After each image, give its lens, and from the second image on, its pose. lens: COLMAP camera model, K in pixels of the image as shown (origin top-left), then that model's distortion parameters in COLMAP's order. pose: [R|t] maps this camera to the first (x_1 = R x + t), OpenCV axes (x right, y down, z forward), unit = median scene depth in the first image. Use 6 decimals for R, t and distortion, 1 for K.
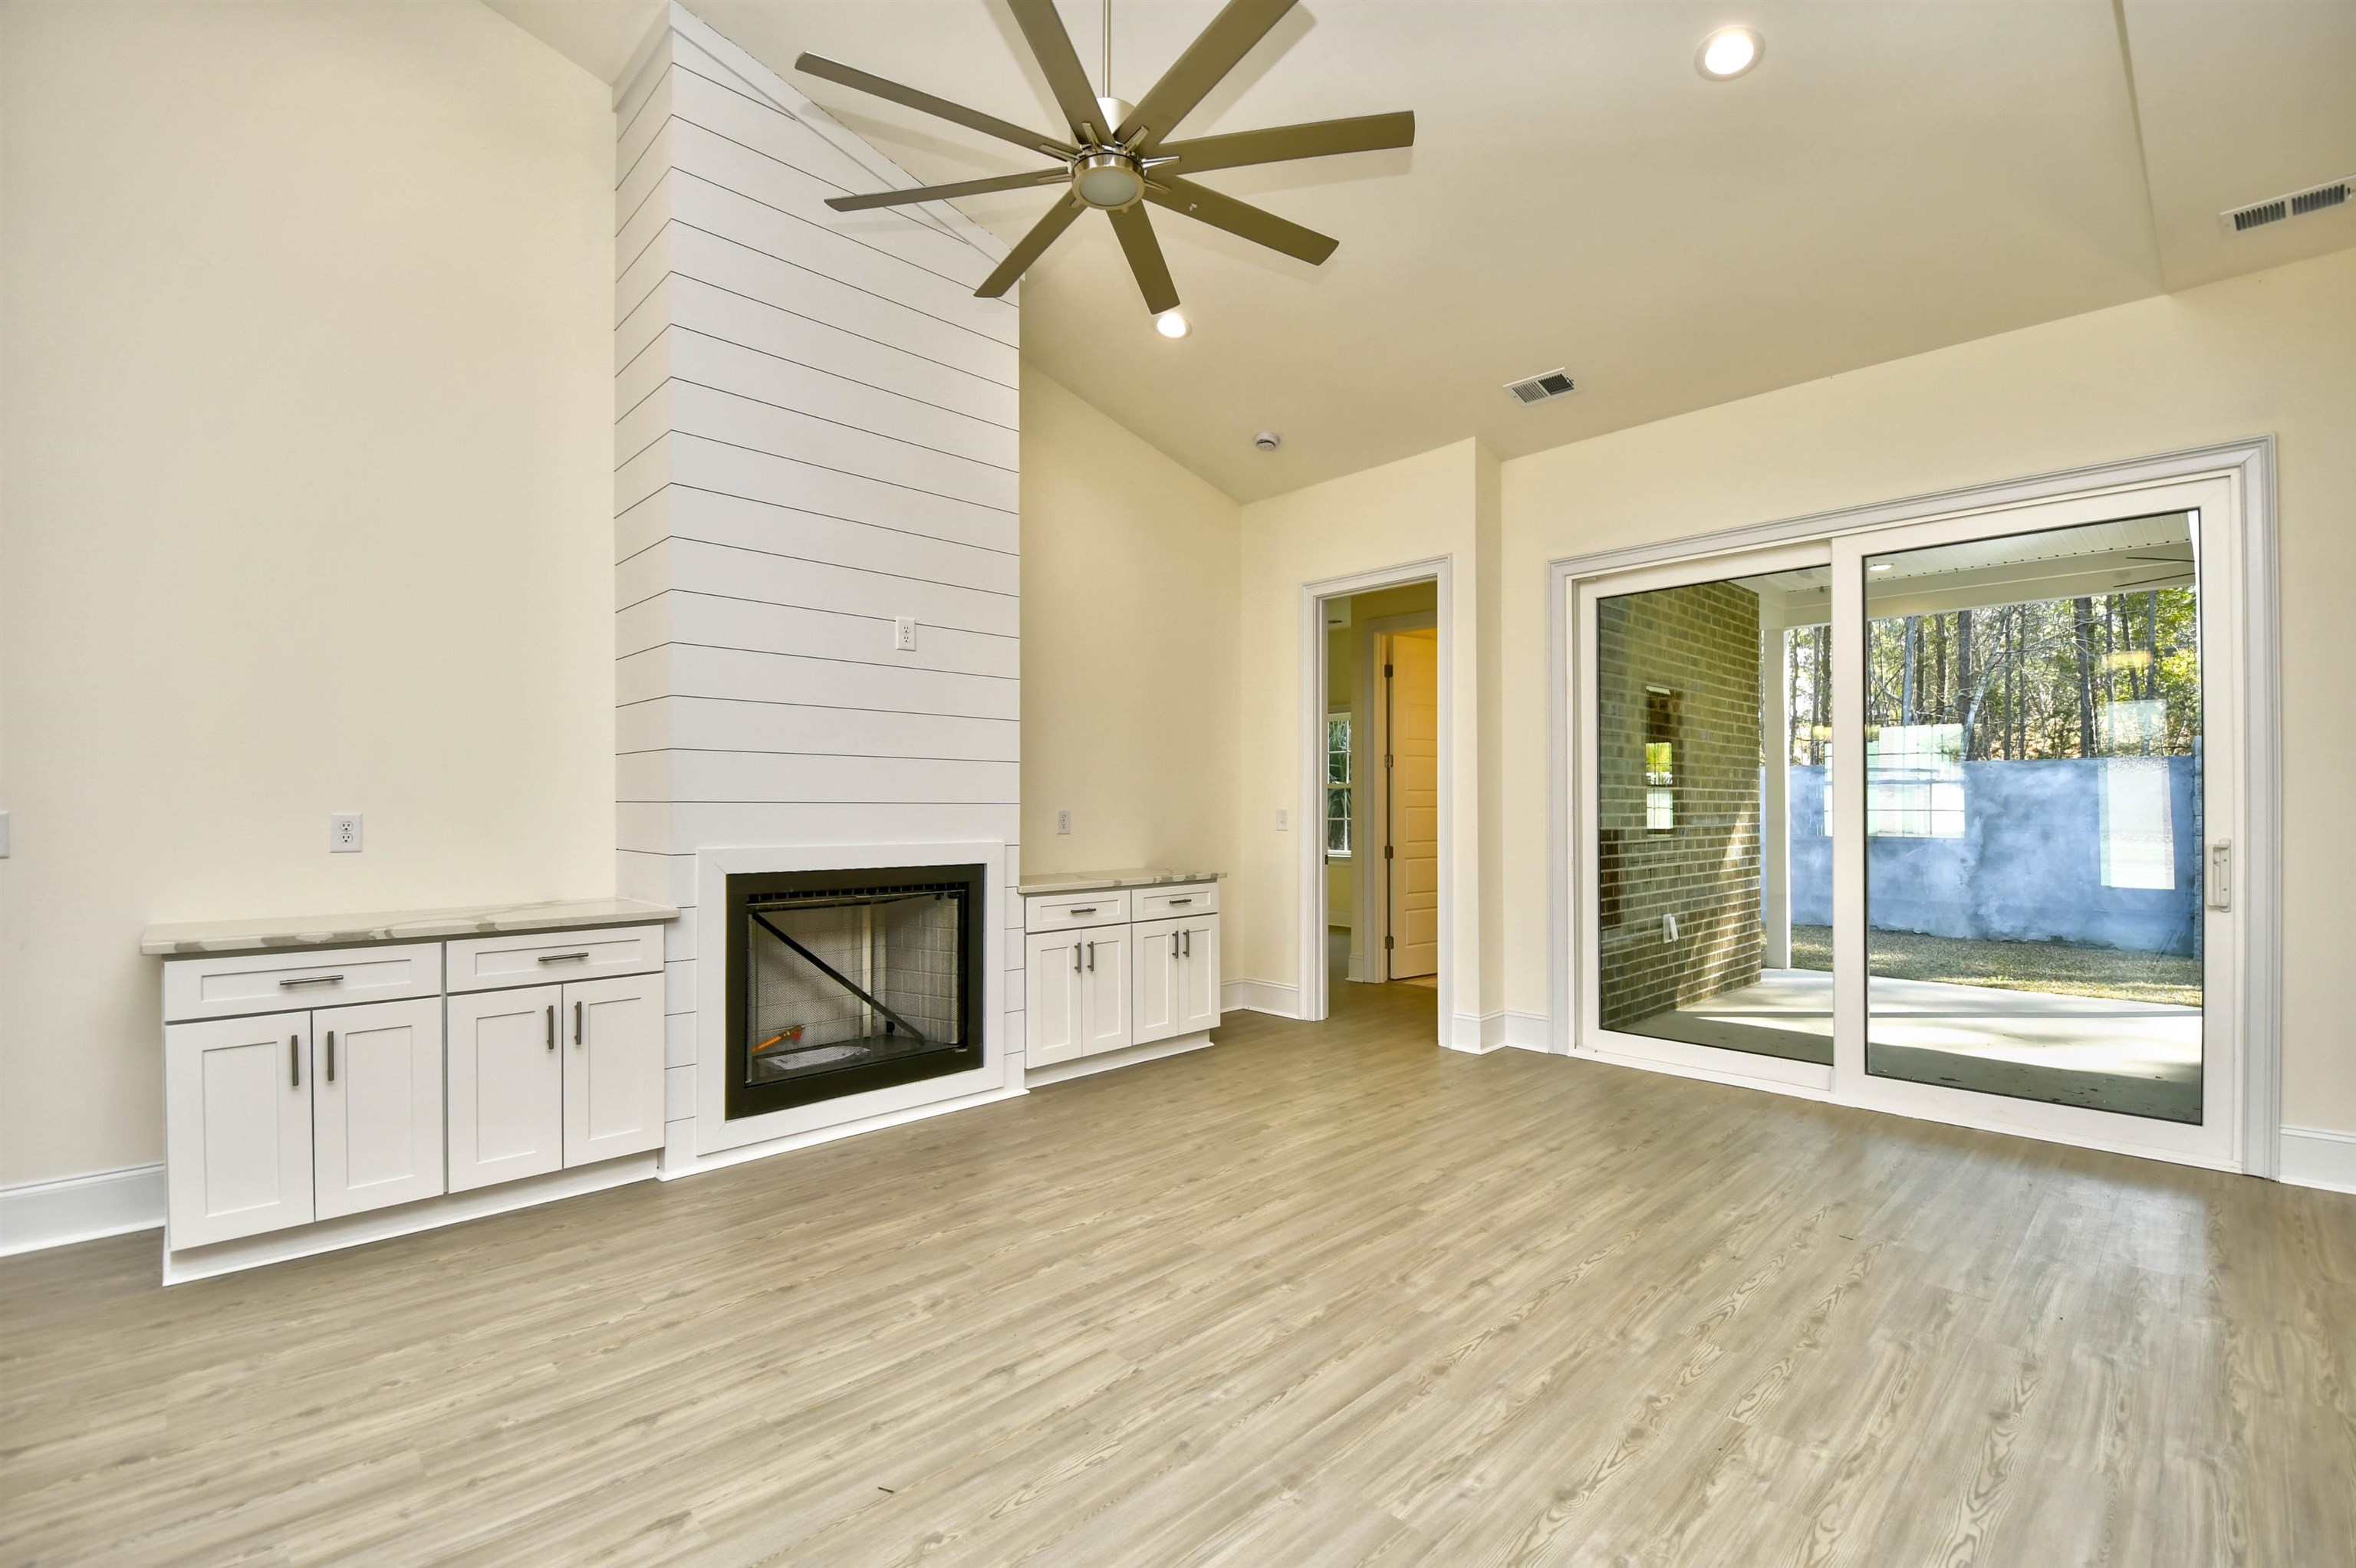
lens RADIAL K [[1023.4, 0, 1191.5], [0, 1023.4, 802.9], [0, 0, 1]] dist [0.009813, -0.016525]
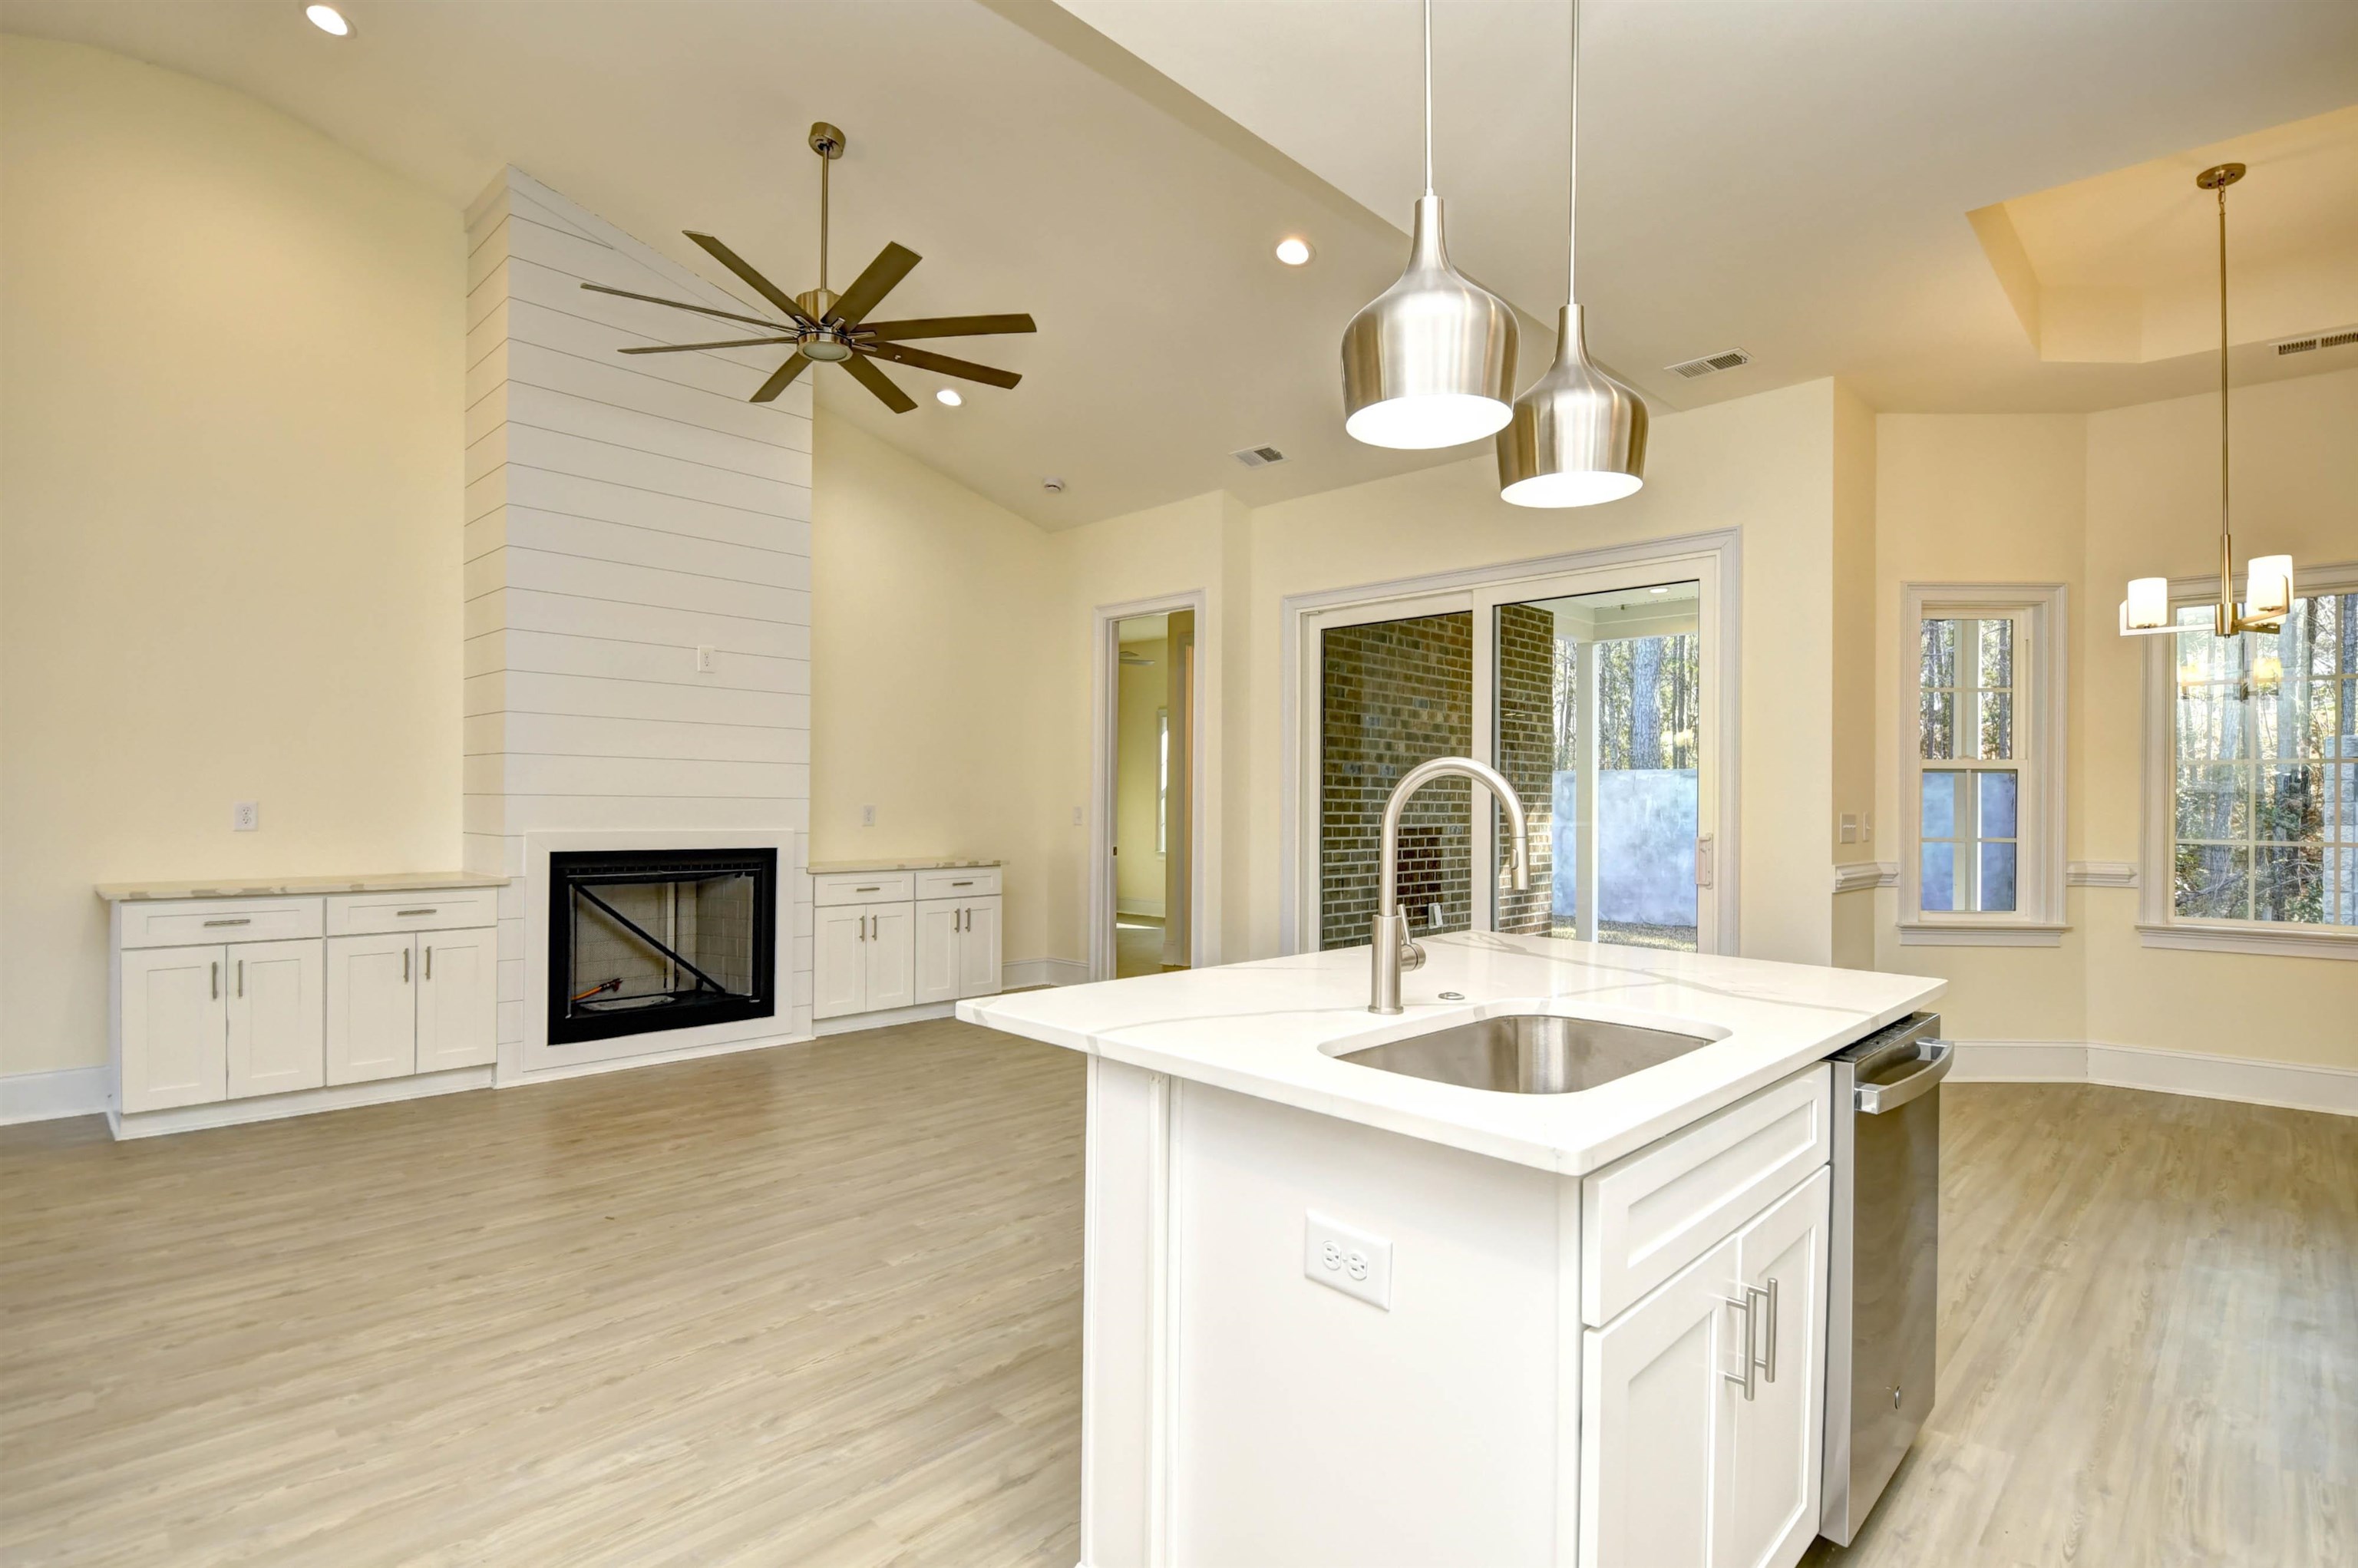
lens RADIAL K [[1142.9, 0, 1192.2], [0, 1142.9, 805.0], [0, 0, 1]] dist [0.017312, -0.023285]
pose [[0.999418, 0.010128, 0.032587, 0.311728], [-0.010274, 0.999938, 0.004322, -0.002293], [-0.032541, -0.004654, 0.999460, -0.471160]]
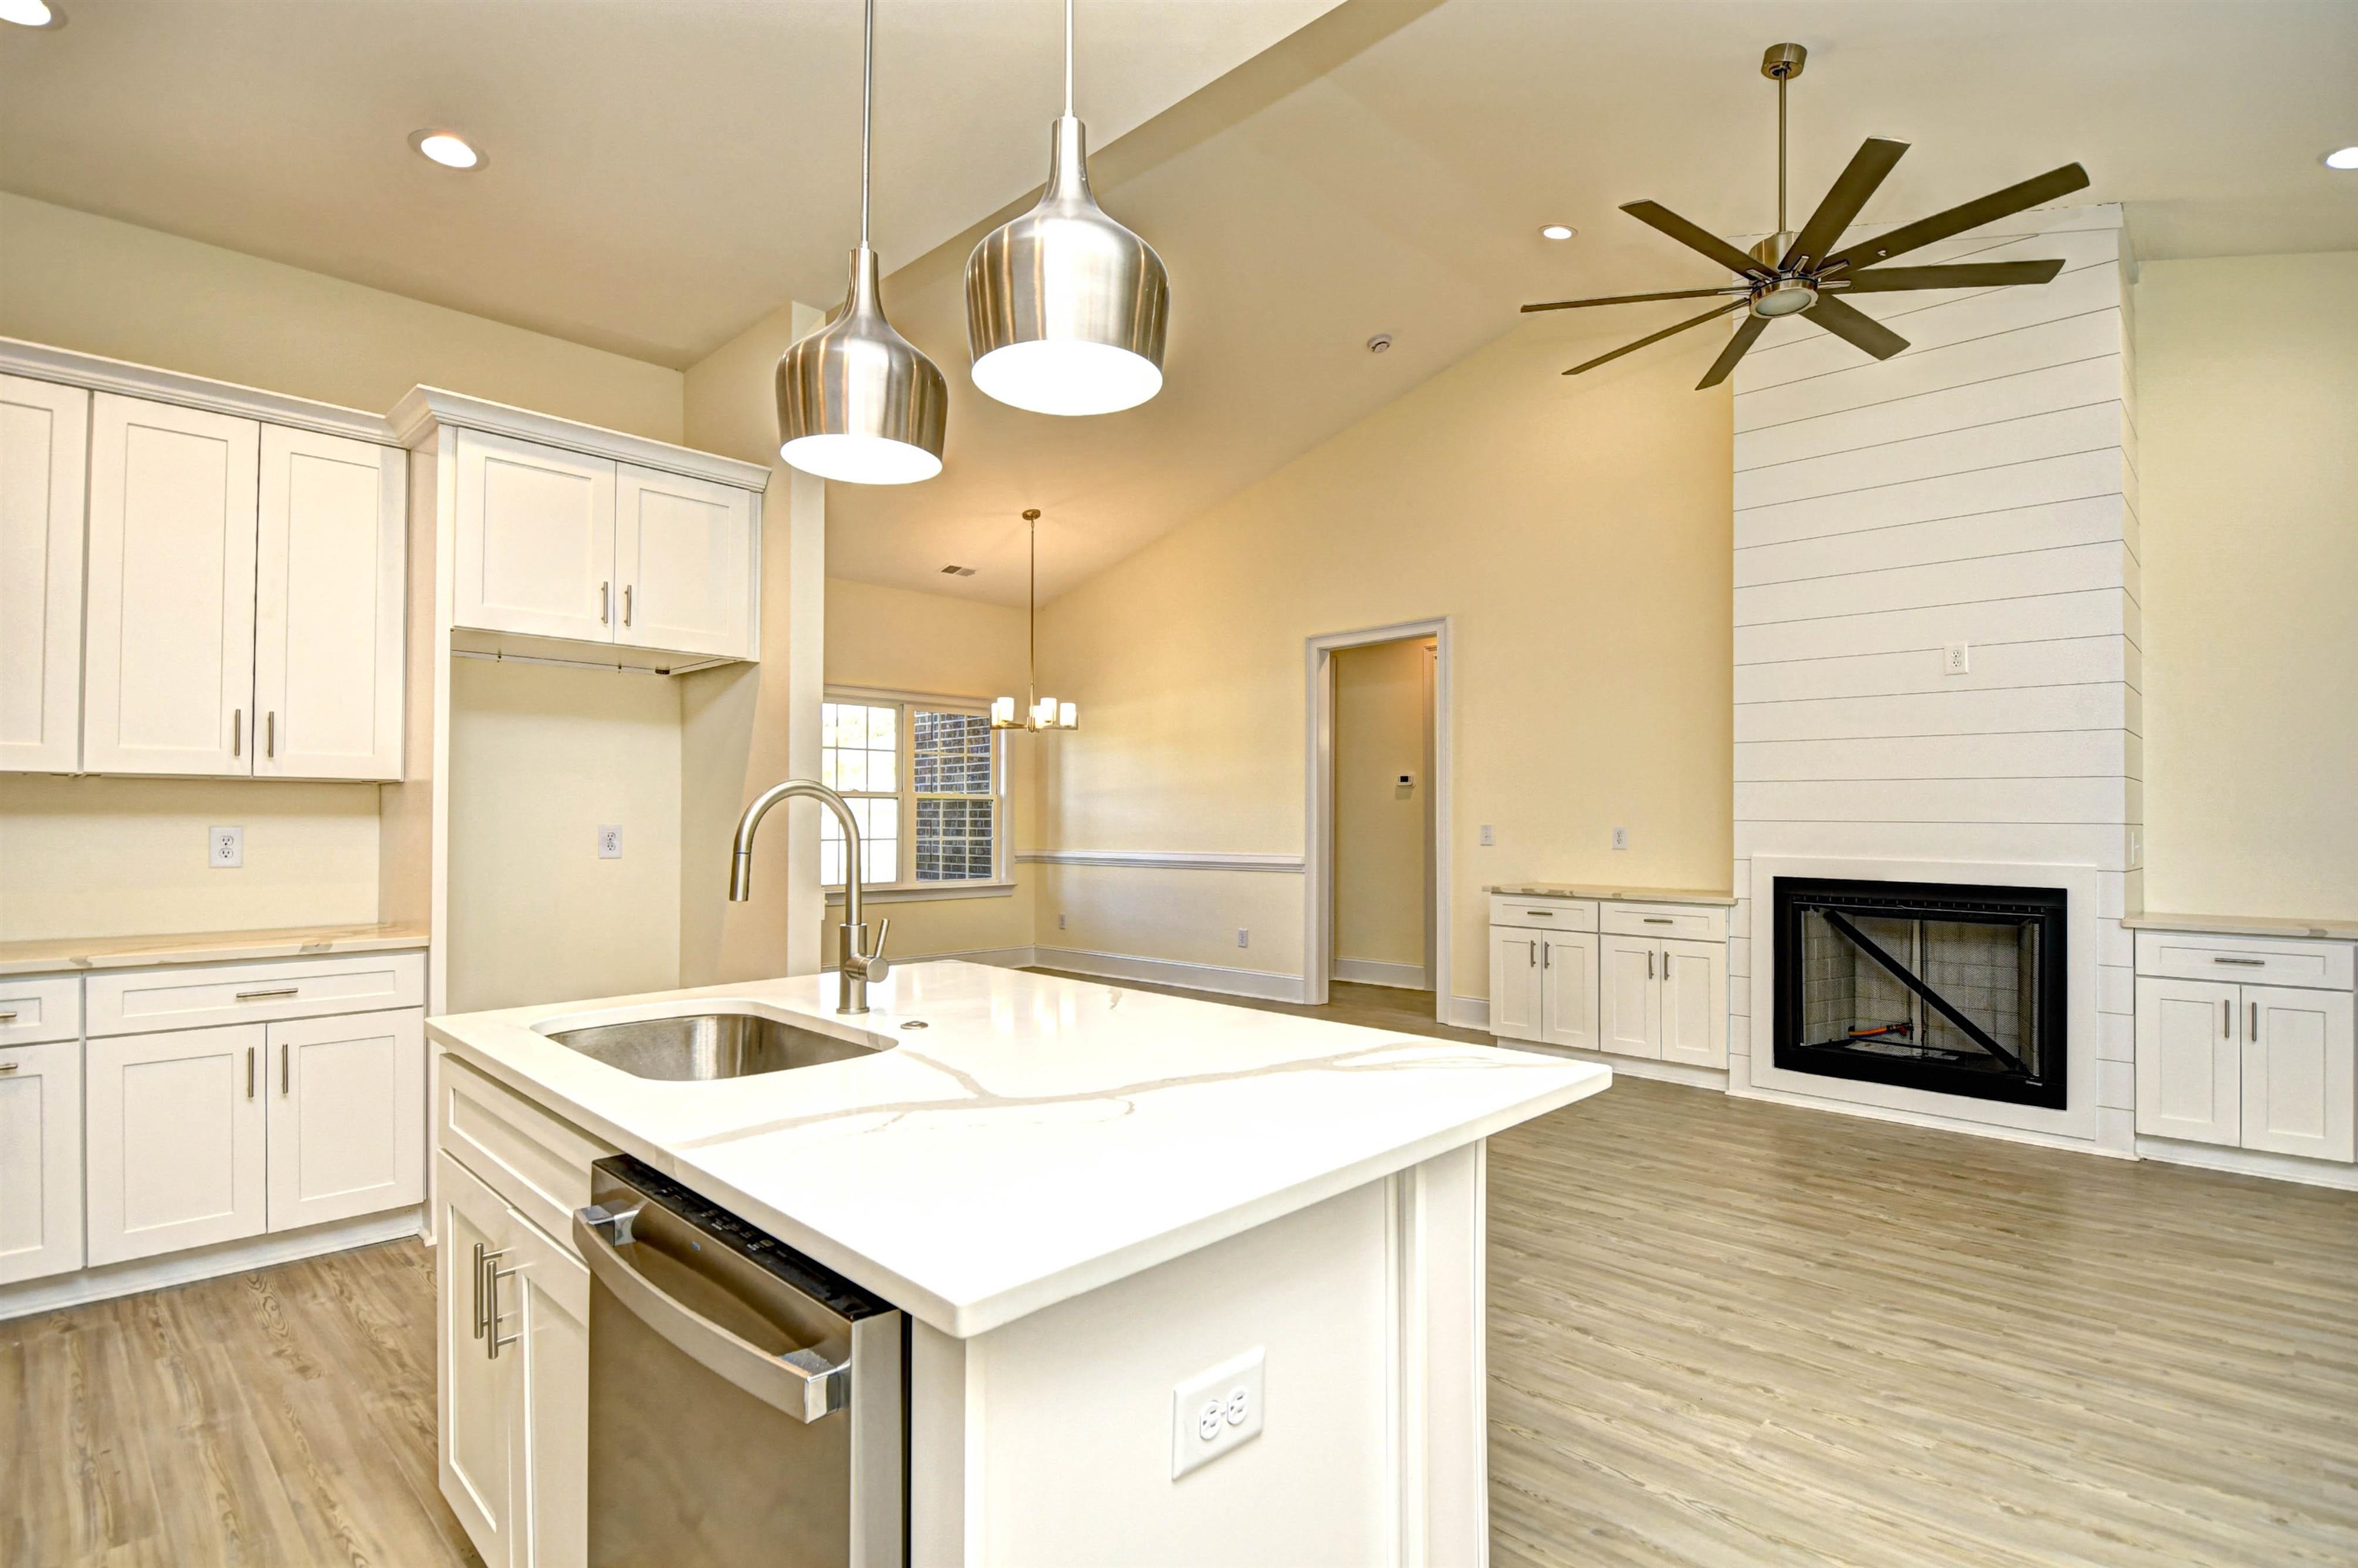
lens RADIAL K [[1142.9, 0, 1192.2], [0, 1142.9, 805.0], [0, 0, 1]] dist [0.017312, -0.023285]
pose [[0.030100, -0.011371, -0.999482, 1.023733], [-0.005209, 0.999920, -0.011533, 0.000710], [0.999533, 0.005554, 0.030038, 0.237184]]
